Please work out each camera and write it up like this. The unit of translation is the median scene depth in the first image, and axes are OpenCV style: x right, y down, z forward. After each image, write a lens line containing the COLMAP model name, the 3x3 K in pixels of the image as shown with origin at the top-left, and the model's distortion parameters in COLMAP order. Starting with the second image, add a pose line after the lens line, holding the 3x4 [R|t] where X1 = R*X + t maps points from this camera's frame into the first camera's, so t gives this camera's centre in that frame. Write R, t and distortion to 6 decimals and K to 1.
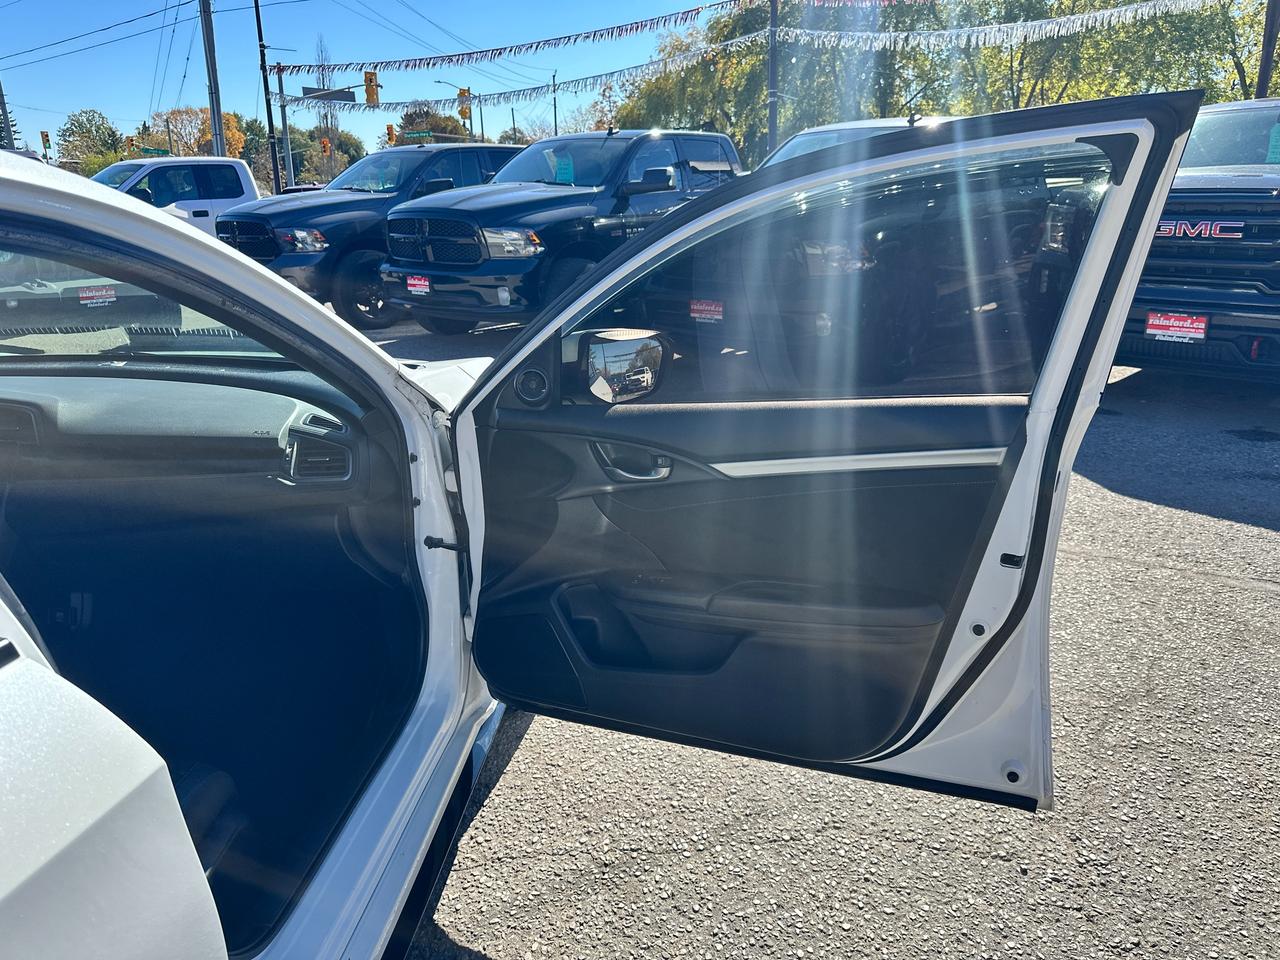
lens RADIAL K [[894.0, 0, 640.0], [0, 894.0, 480.0], [0, 0, 1]] dist [0.114006, -0.107108]
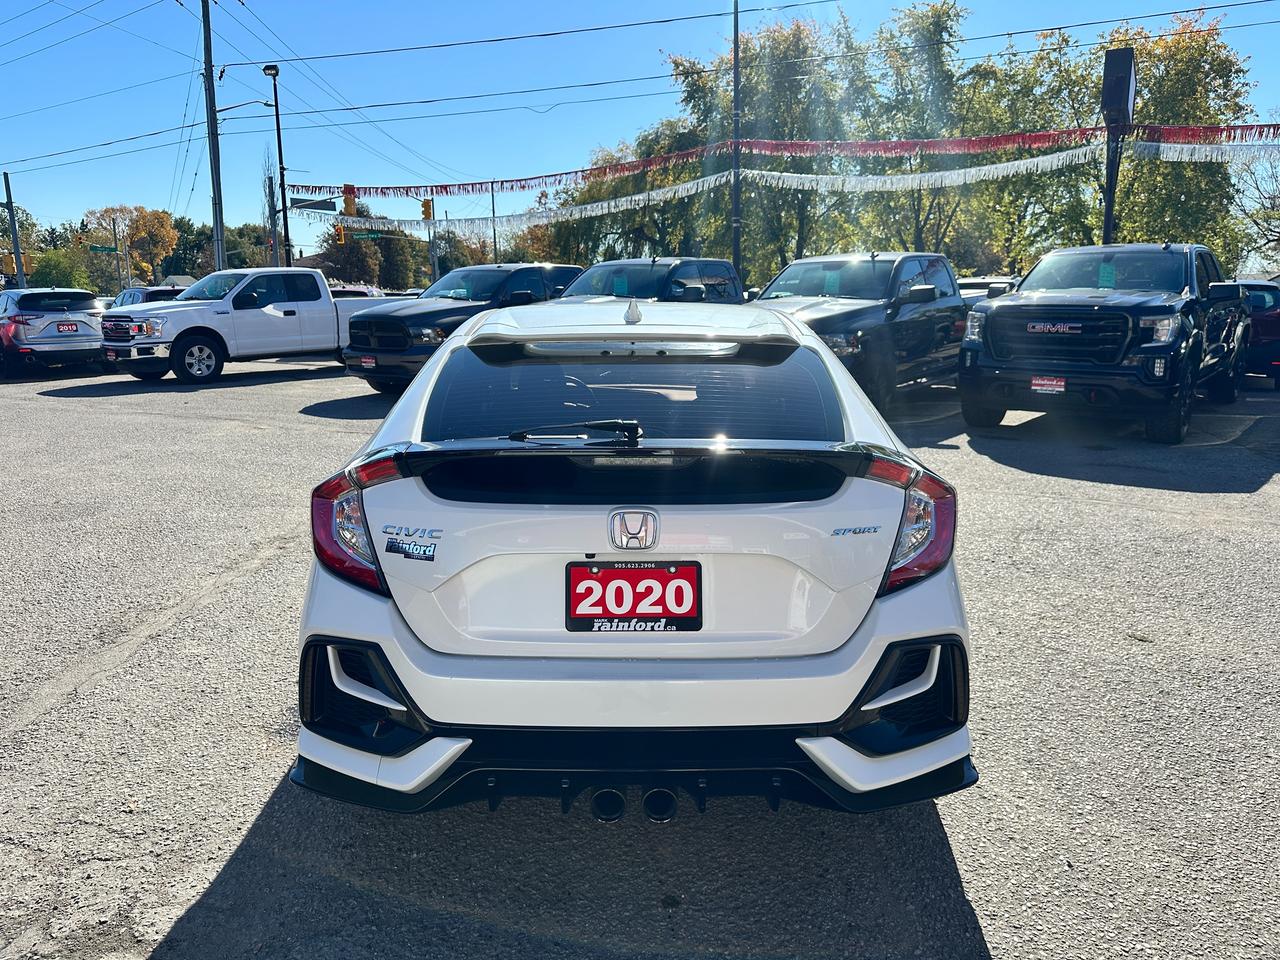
lens RADIAL K [[894.0, 0, 640.0], [0, 894.0, 480.0], [0, 0, 1]] dist [0.114006, -0.107108]
pose [[0.996528, -0.011754, 0.082426, -0.122309], [0.019827, 0.995007, -0.097819, 0.063268], [-0.080865, 0.099114, 0.991785, -0.234681]]
